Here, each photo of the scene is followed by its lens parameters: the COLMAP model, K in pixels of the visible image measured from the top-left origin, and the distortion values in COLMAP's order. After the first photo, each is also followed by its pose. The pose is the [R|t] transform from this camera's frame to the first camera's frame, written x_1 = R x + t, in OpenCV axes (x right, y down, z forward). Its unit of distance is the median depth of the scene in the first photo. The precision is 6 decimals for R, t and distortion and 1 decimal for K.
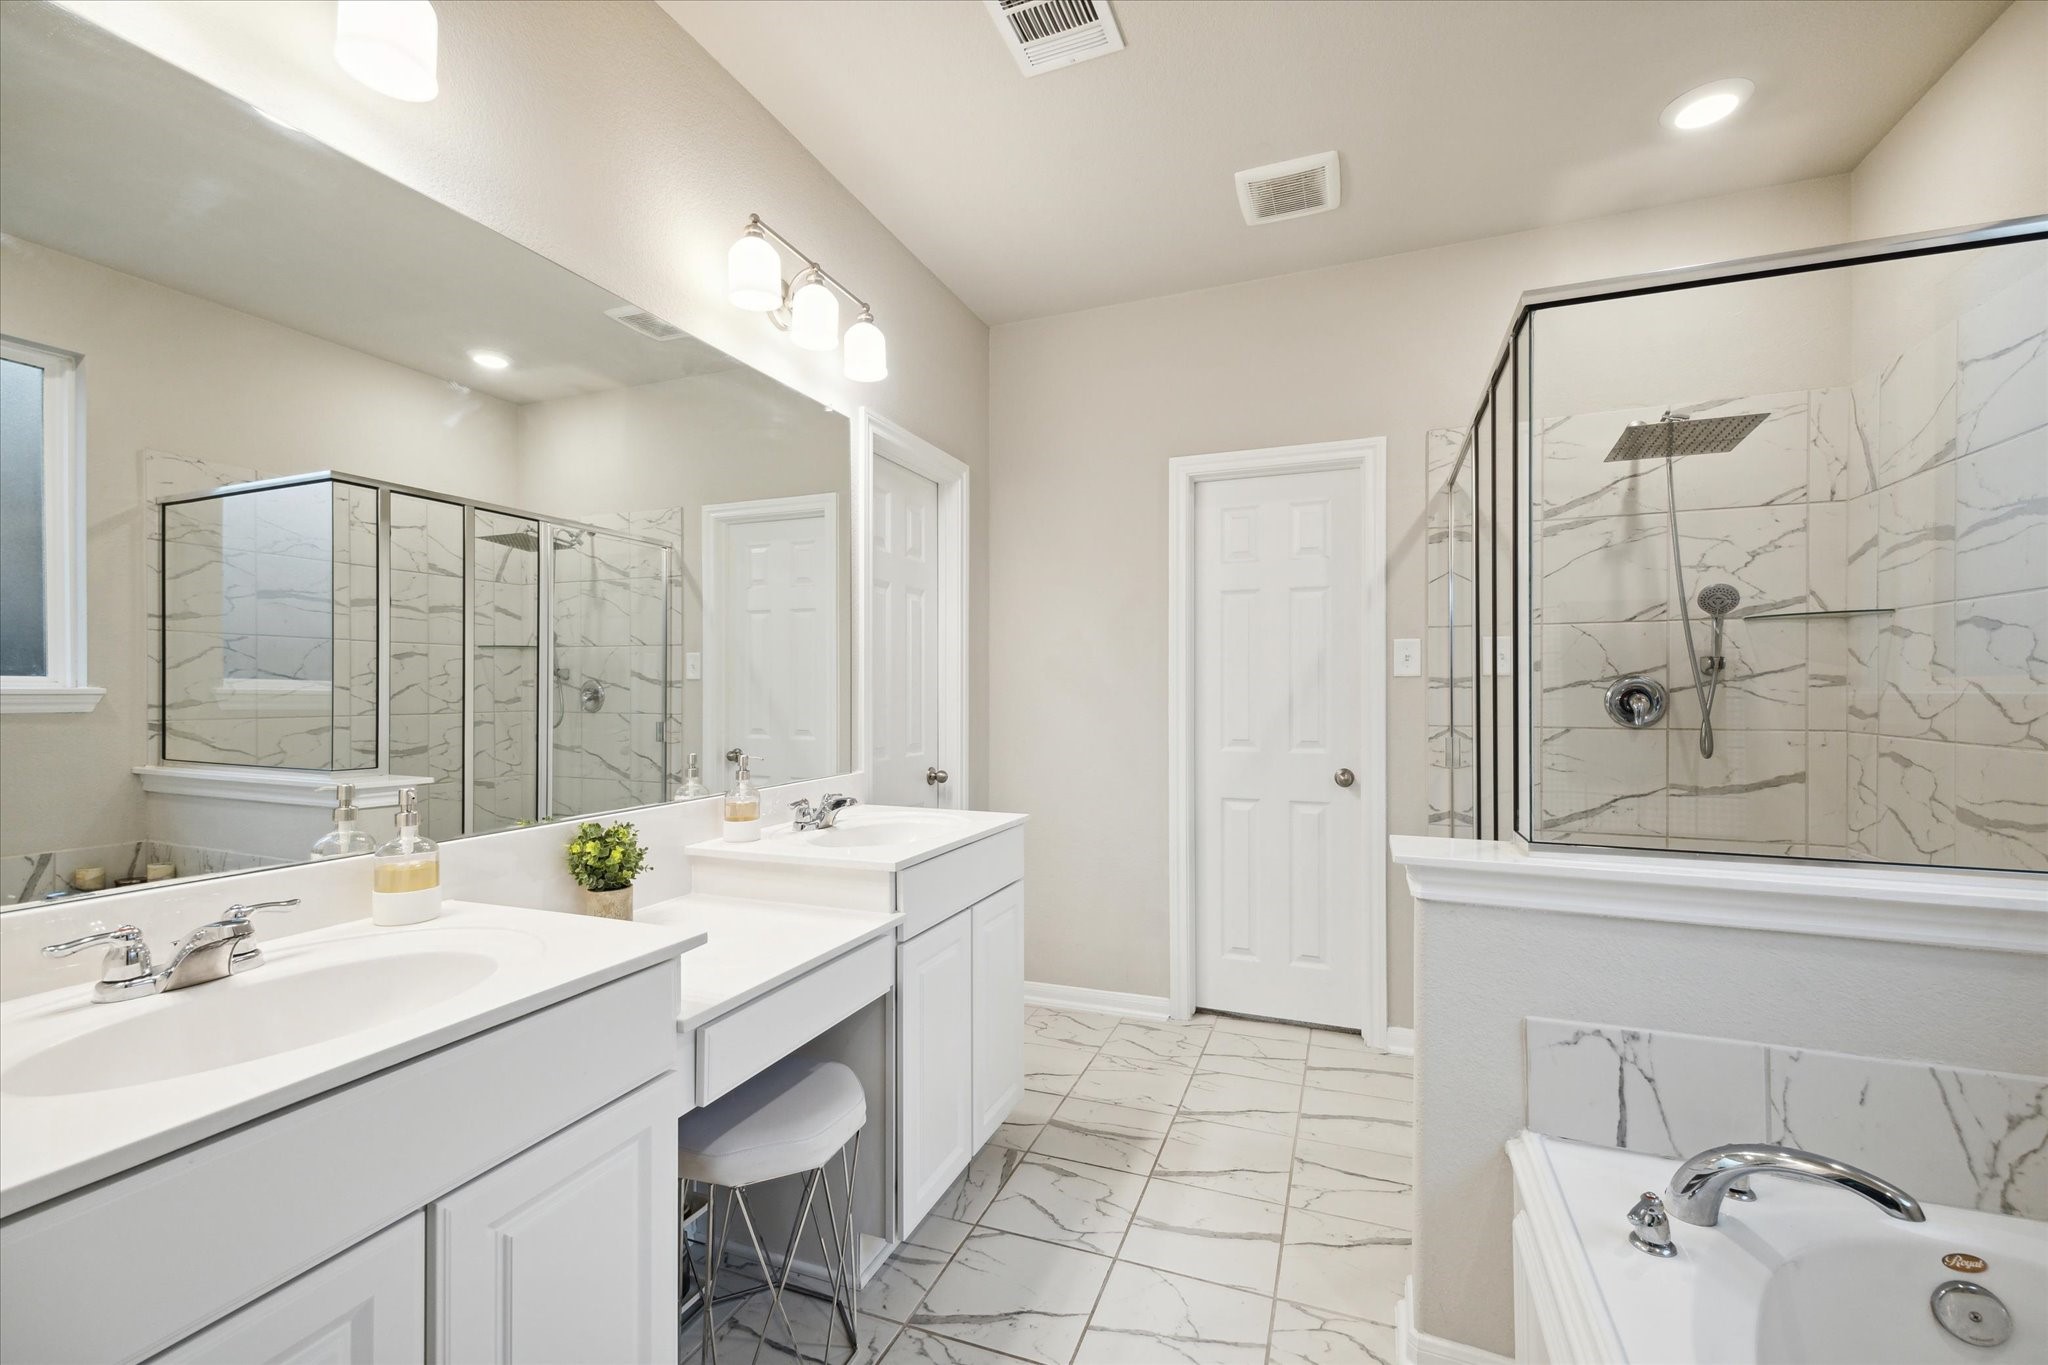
lens RADIAL K [[812.9, 0, 1031.0], [0, 812.9, 689.3], [0, 0, 1]] dist [-0.000061, -0.000732]
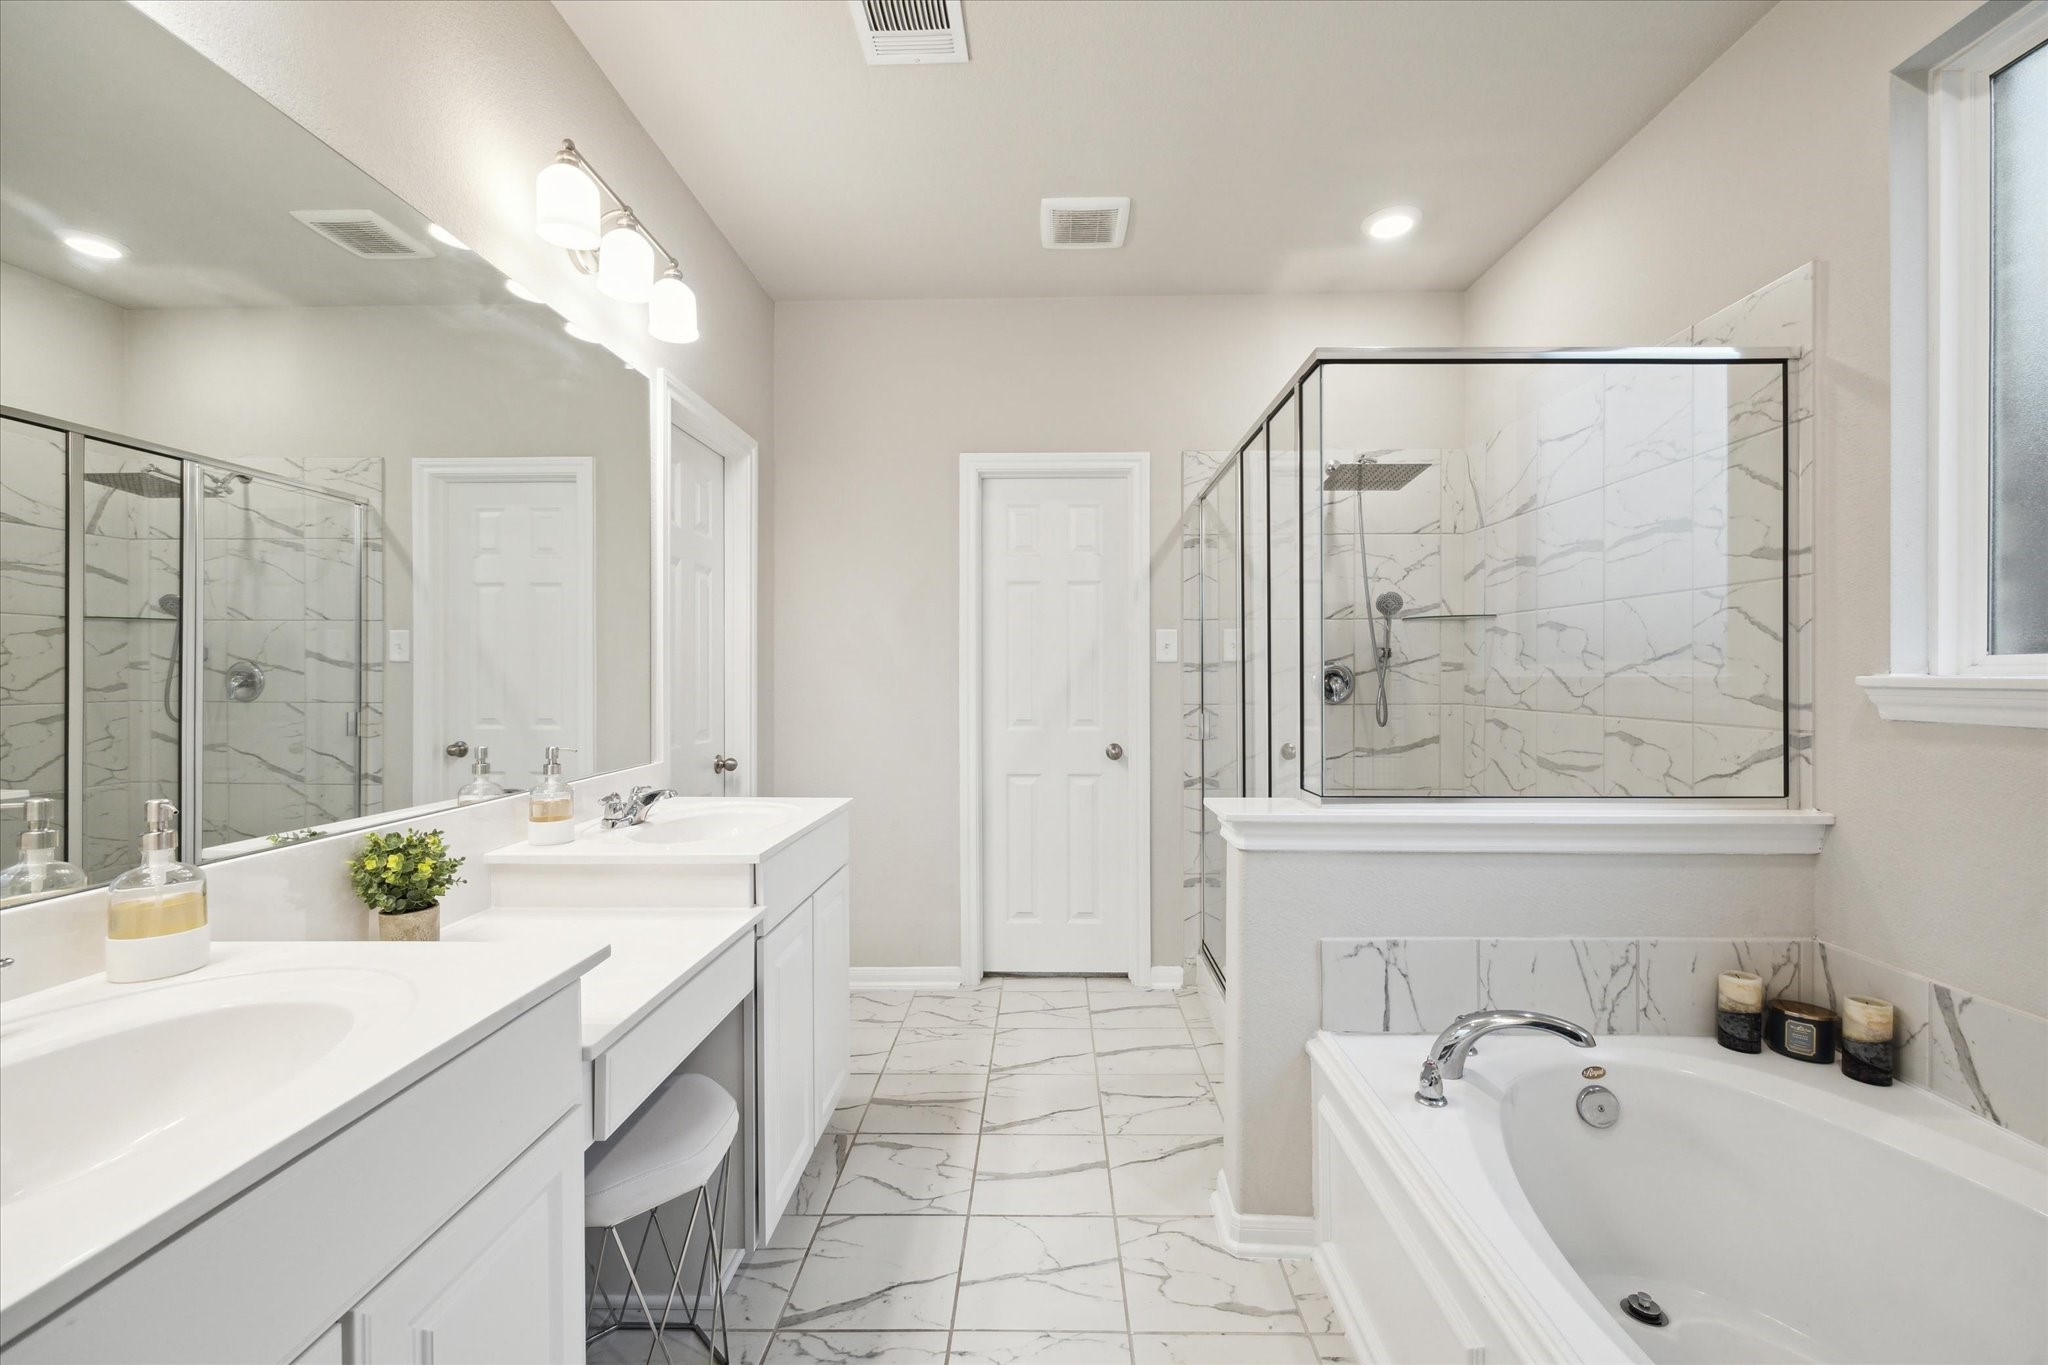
lens RADIAL K [[786.2, 0, 1023.5], [0, 786.2, 675.1], [0, 0, 1]] dist [-0.010748, -0.000024]
pose [[0.941819, -0.000293, 0.336121, -0.129650], [-0.000210, 0.999999, 0.001462, 0.001514], [-0.336121, -0.001447, 0.941818, 0.020727]]
